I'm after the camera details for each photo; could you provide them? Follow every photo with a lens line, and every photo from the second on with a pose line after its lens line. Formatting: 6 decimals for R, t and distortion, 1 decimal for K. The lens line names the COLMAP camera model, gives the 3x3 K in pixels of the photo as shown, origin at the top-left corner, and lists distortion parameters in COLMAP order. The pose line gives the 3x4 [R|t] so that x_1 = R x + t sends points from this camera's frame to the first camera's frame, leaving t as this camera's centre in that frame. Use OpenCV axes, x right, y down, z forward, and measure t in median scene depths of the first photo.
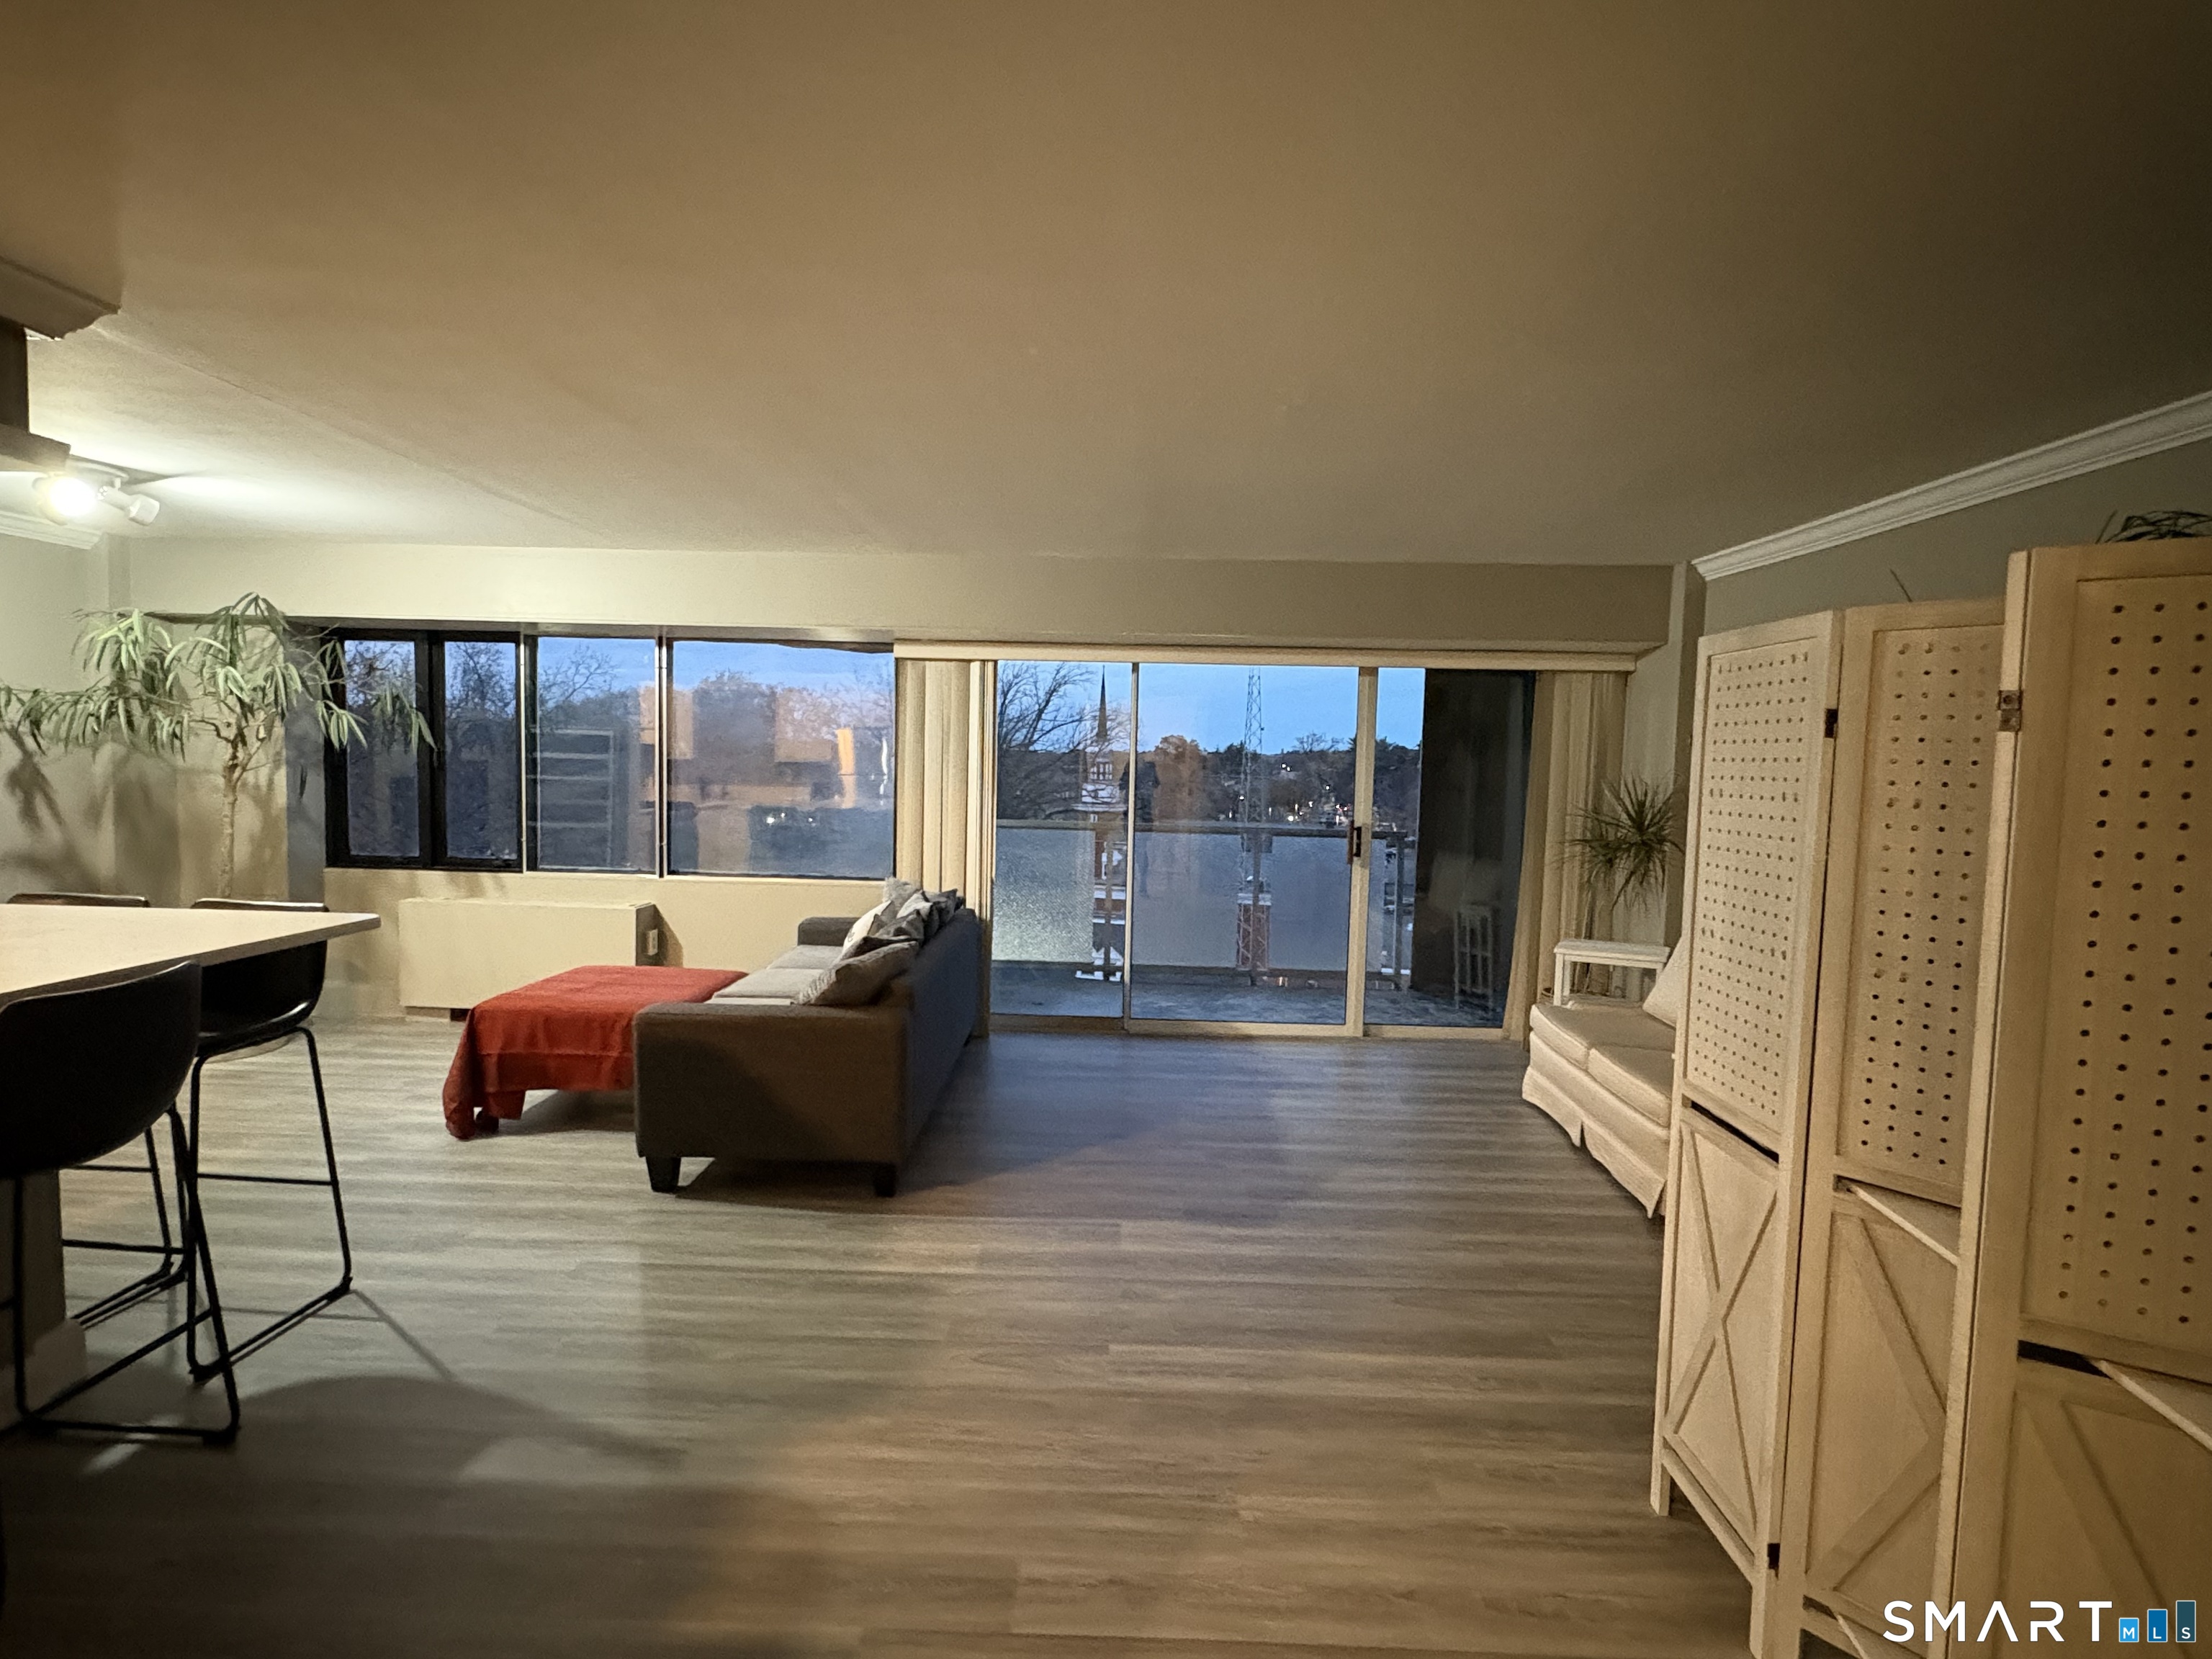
lens RADIAL K [[1104.9, 0, 1109.6], [0, 1104.9, 836.7], [0, 0, 1]] dist [0.005538, 0.000287]
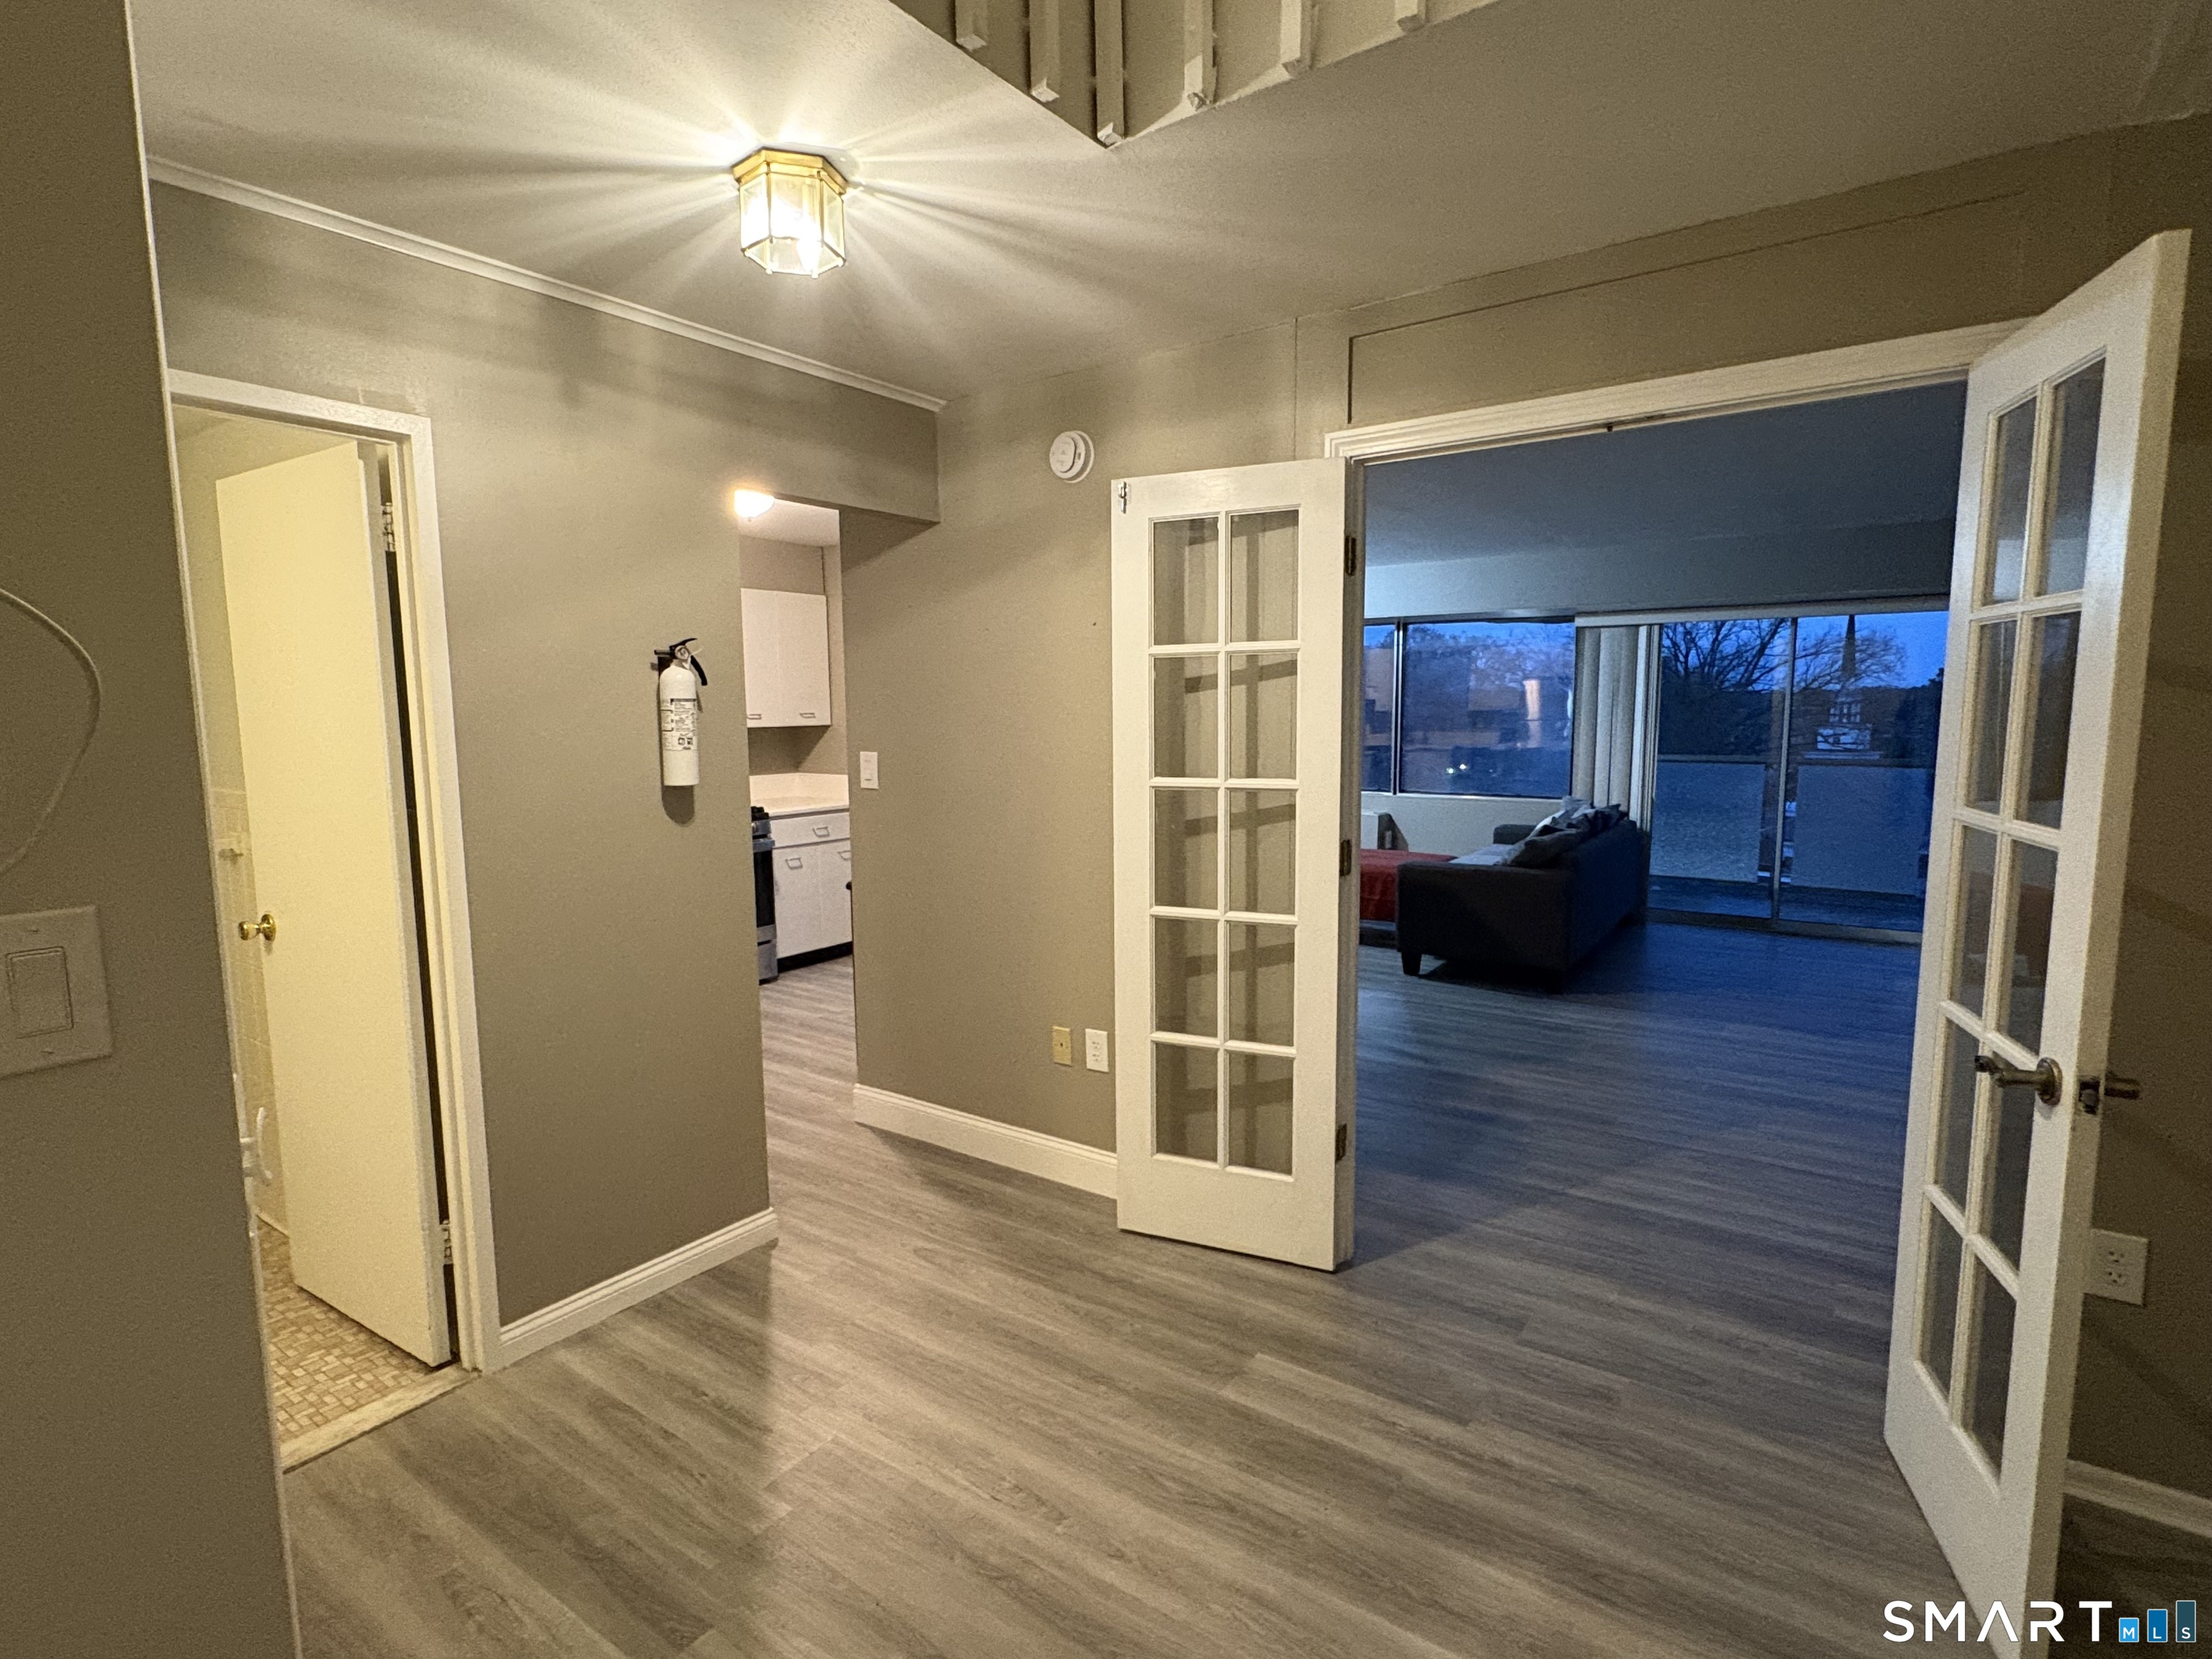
lens RADIAL K [[1104.9, 0, 1107.8], [0, 1104.9, 842.0], [0, 0, 1]] dist [0.005538, 0.000287]
pose [[0.827117, 0.039887, -0.560613, 0.088576], [-0.012125, 0.998513, 0.053154, 0.028624], [0.561899, -0.037167, 0.826370, -0.391307]]
